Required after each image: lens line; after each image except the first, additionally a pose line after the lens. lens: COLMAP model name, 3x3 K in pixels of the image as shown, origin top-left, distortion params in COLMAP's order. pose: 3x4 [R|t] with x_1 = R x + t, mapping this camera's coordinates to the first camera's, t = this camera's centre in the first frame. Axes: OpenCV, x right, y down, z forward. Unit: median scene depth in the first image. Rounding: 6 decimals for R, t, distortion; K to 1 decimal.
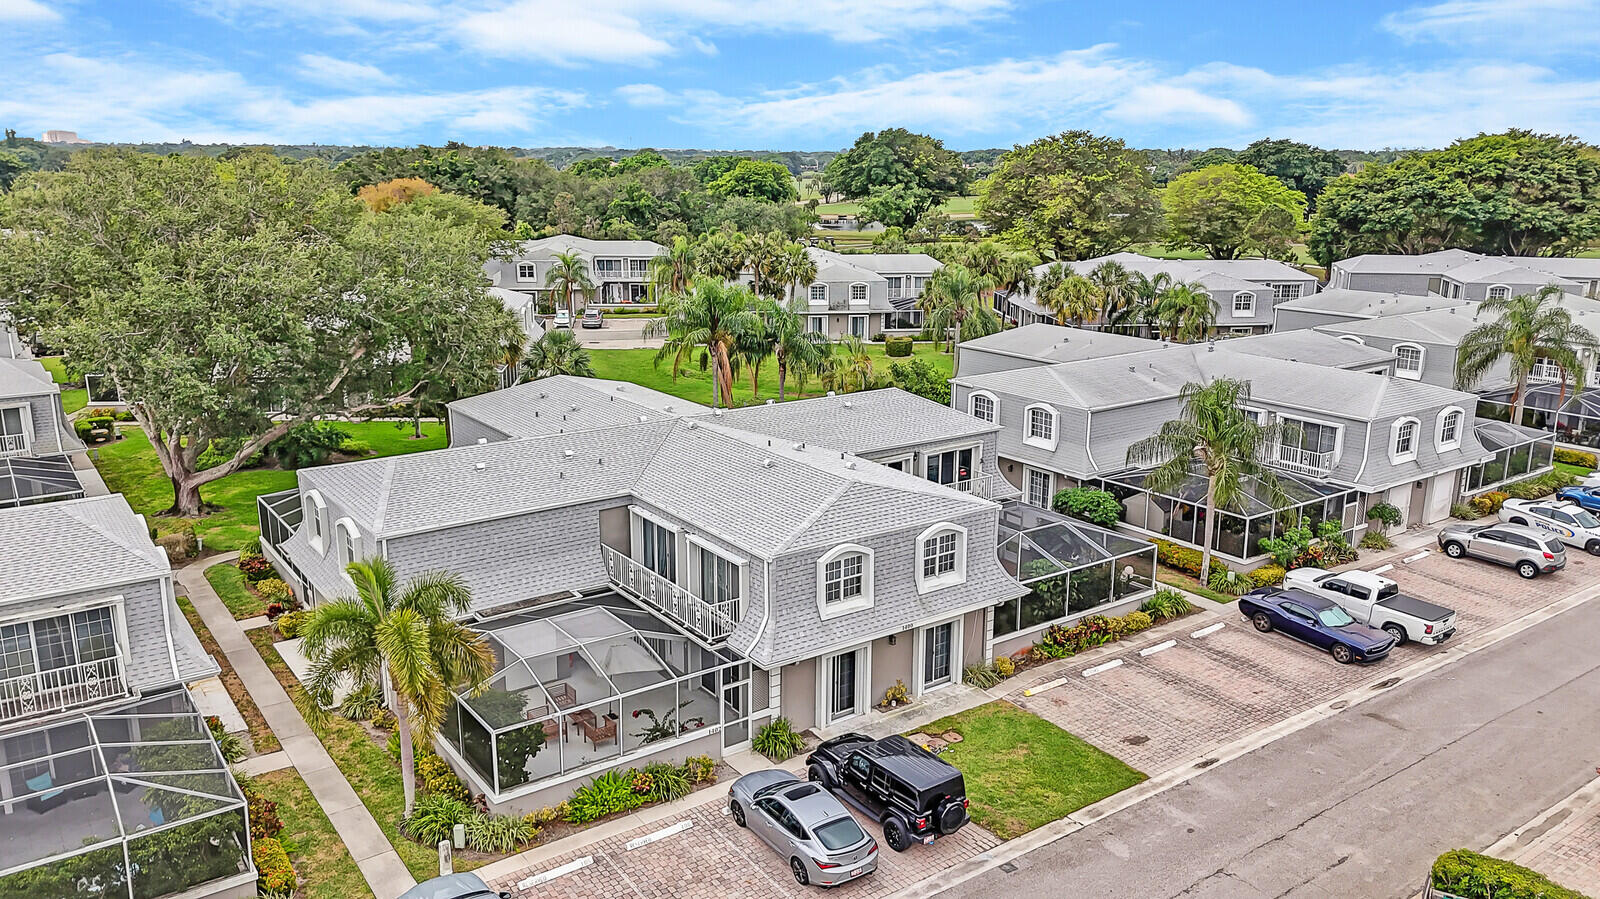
lens RADIAL K [[1189.3, 0, 800.0], [0, 1189.3, 449.5], [0, 0, 1]] dist [0.069759, -0.086435]
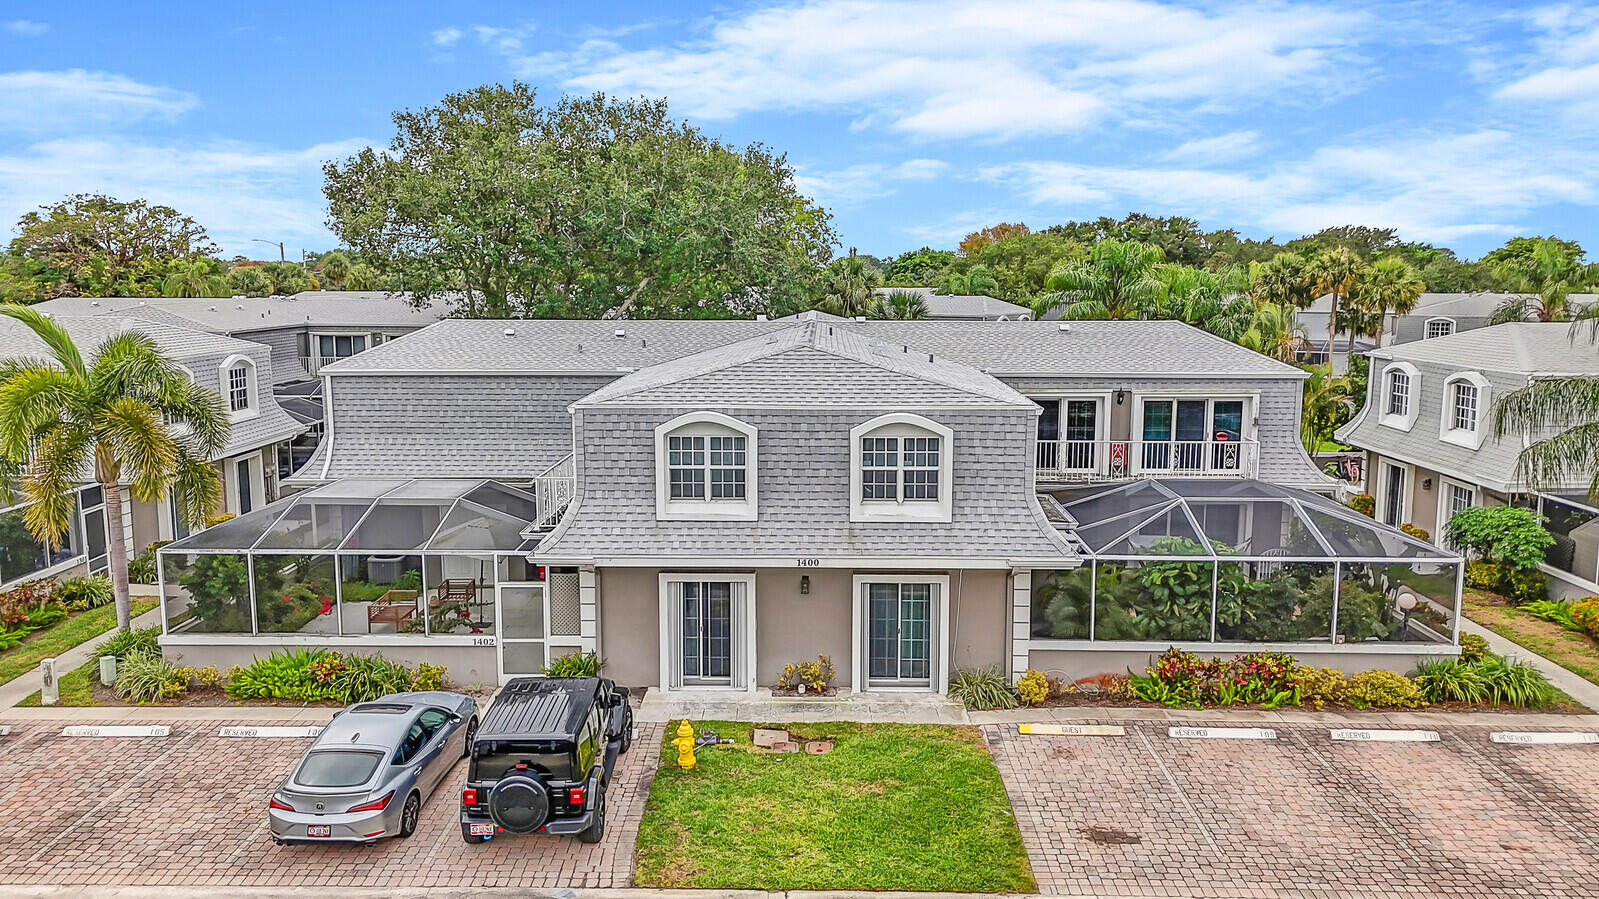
lens RADIAL K [[1188.5, 0, 799.5], [0, 1188.5, 449.5], [0, 0, 1]] dist [0.069759, -0.086435]
pose [[0.803605, 0.085810, -0.588944, 0.385186], [-0.142362, 0.988540, -0.050219, 0.103834], [0.577886, 0.124199, 0.806612, 0.412593]]
